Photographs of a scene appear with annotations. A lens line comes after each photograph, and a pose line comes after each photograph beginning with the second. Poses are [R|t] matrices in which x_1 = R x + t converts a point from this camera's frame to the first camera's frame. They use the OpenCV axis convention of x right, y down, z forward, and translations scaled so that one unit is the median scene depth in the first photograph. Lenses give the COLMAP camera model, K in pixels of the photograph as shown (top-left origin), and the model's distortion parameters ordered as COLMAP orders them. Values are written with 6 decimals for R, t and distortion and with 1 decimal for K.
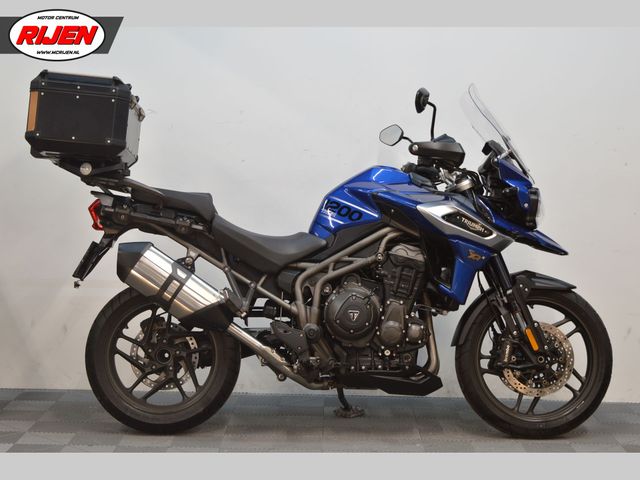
lens RADIAL K [[1341.3, 0, 320.0], [0, 1341.3, 240.0], [0, 0, 1]] dist [0.047345, 0.063685]
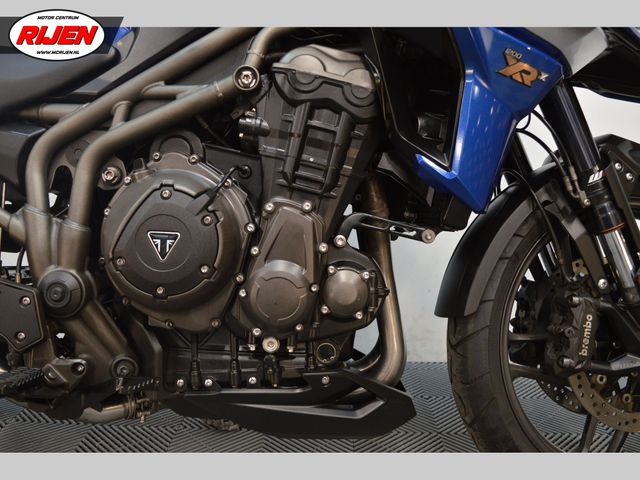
lens RADIAL K [[632.5, 0, 320.0], [0, 632.5, 240.0], [0, 0, 1]] dist [-0.006776, -0.008678]
pose [[0.999994, -0.003261, 0.001408, 0.063370], [0.003128, 0.996288, 0.086030, 0.040648], [-0.001683, -0.086025, 0.996292, 0.829102]]
